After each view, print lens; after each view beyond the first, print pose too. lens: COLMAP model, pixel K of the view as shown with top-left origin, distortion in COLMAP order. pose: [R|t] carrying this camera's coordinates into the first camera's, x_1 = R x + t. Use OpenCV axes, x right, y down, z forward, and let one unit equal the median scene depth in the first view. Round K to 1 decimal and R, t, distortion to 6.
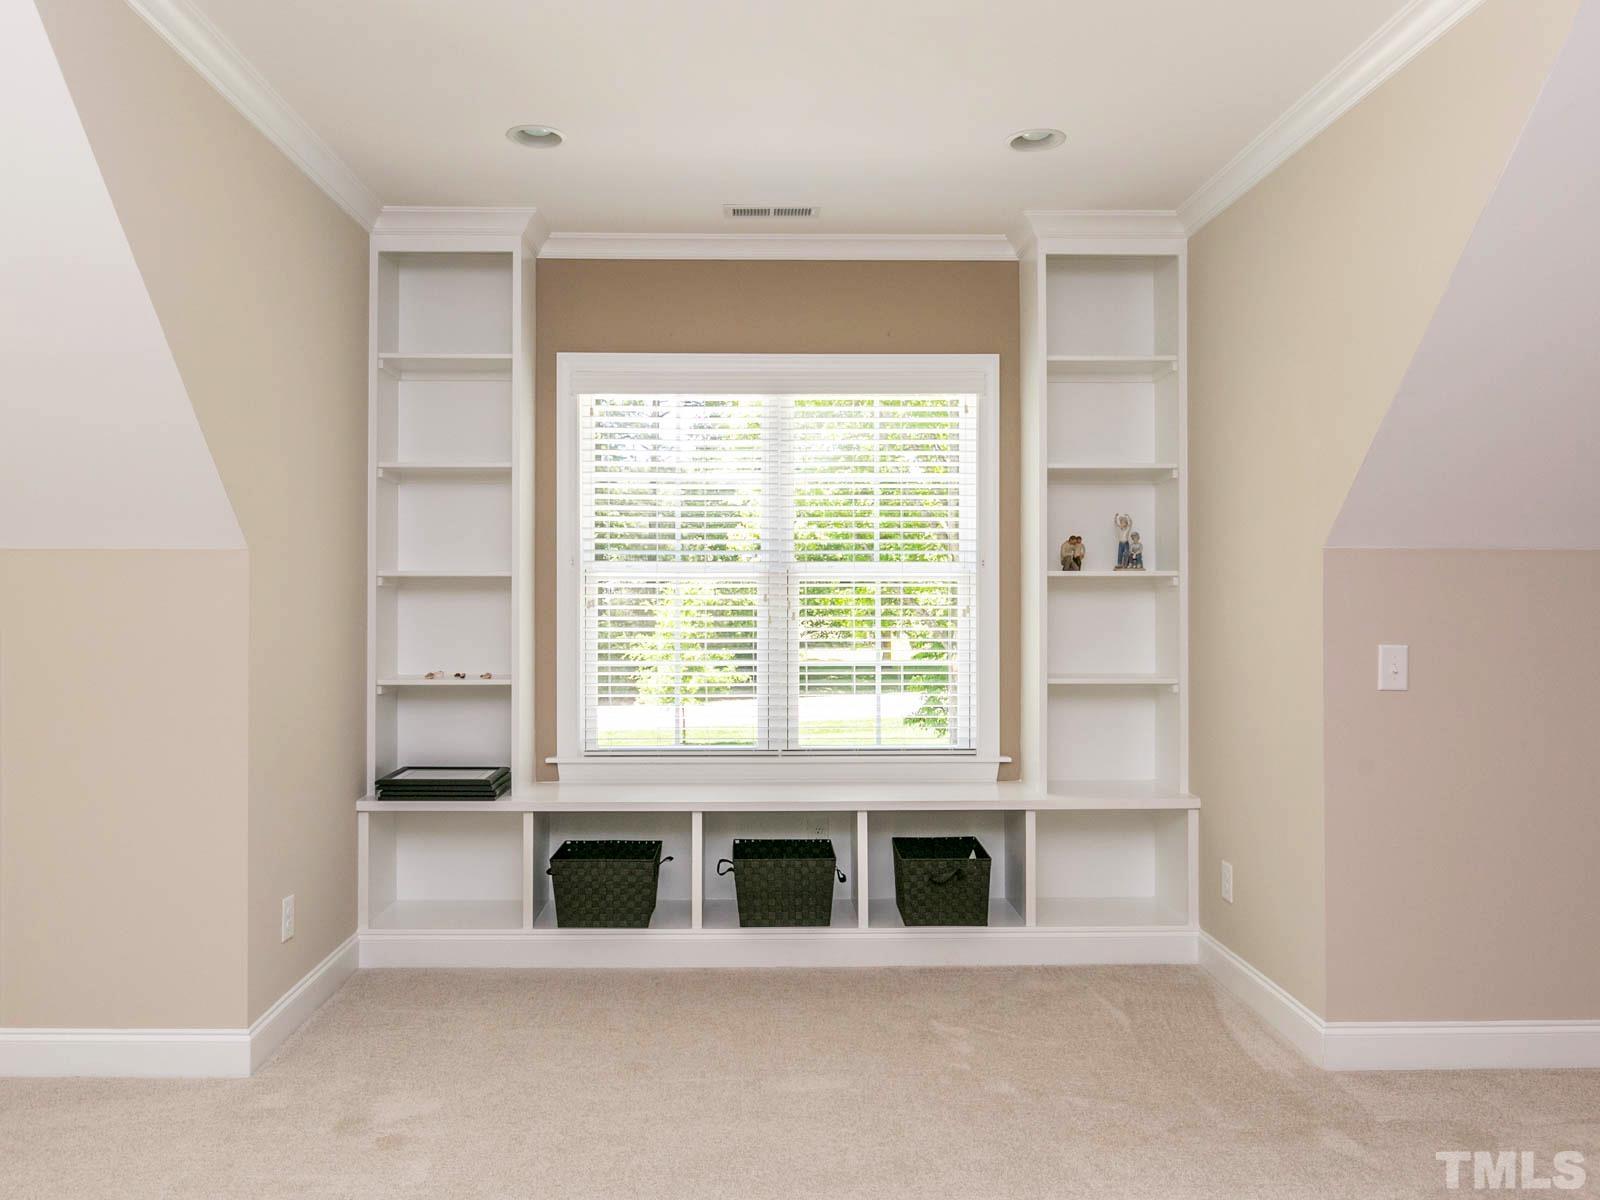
lens RADIAL K [[1156.8, 0, 800.0], [0, 1156.8, 600.0], [0, 0, 1]] dist [-0.005735, -0.005521]
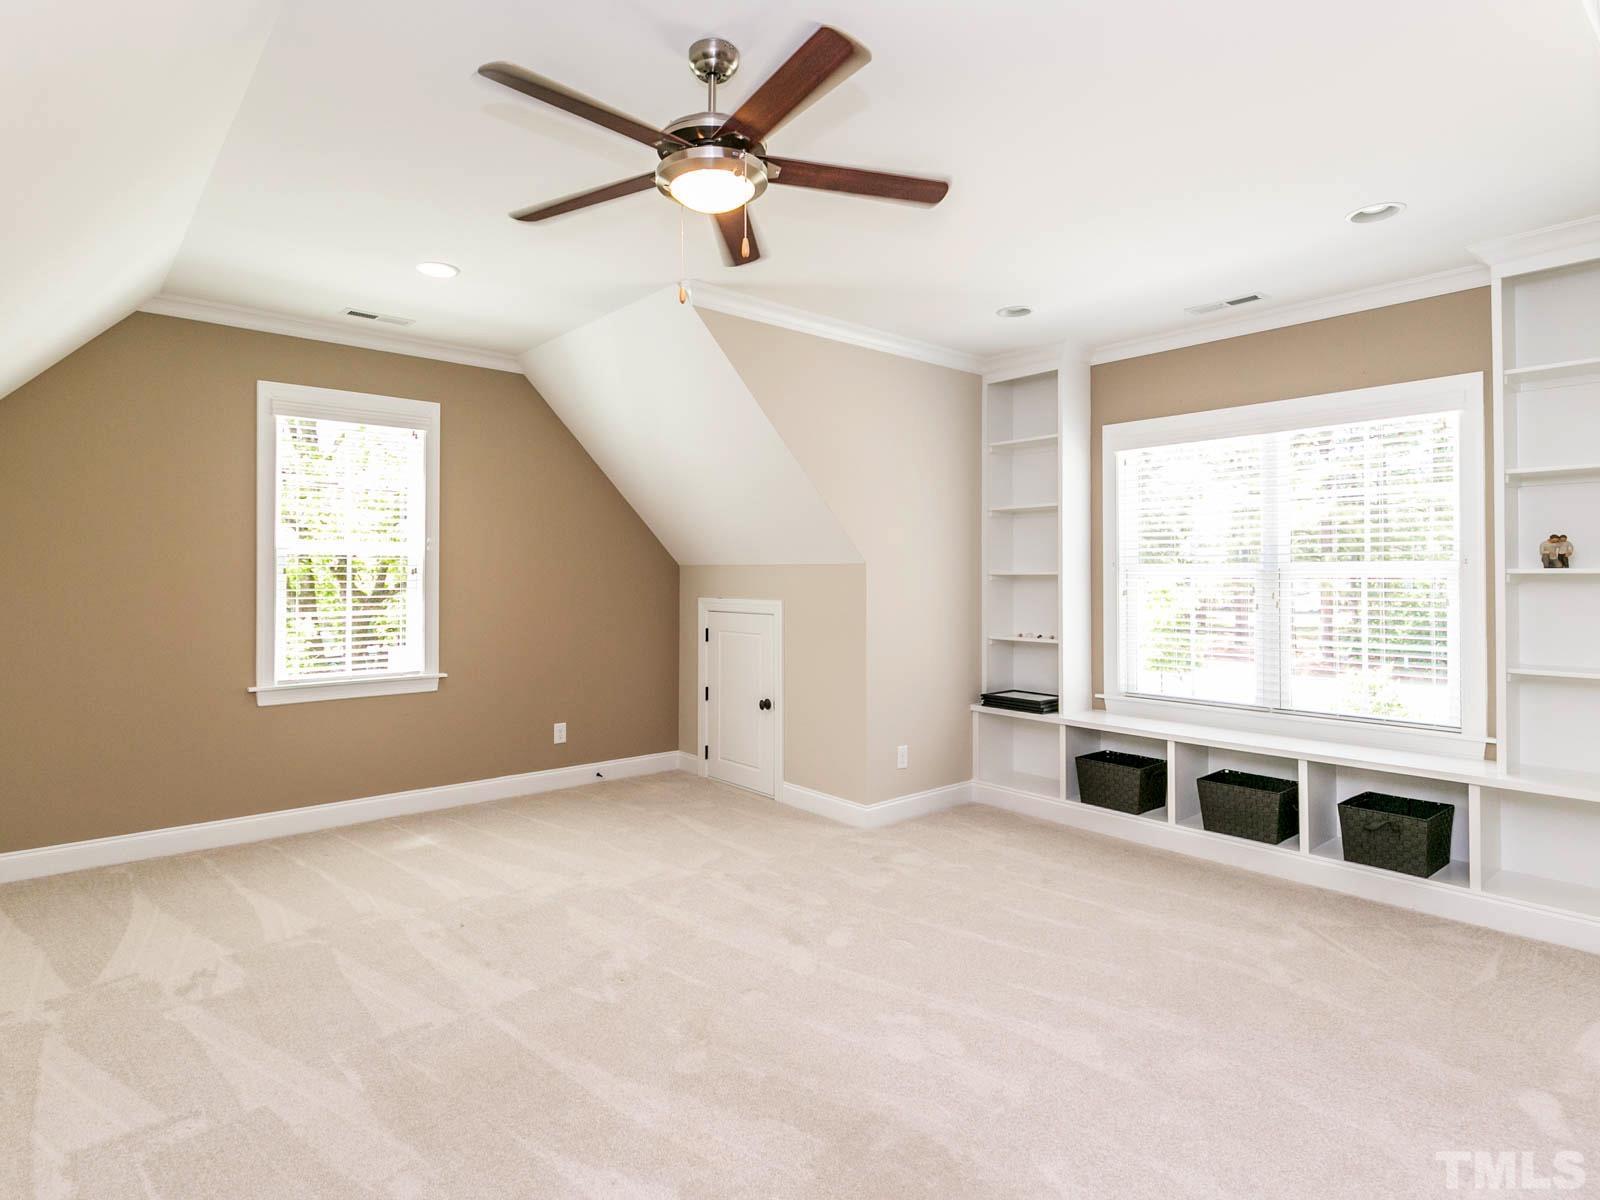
lens RADIAL K [[849.3, 0, 800.1], [0, 849.3, 592.2], [0, 0, 1]] dist [-0.030601, 0.000029]
pose [[0.633130, 0.013116, -0.773934, 0.403904], [-0.010774, 0.999909, 0.008133, -0.002107], [0.773970, 0.003189, 0.633214, -0.004752]]
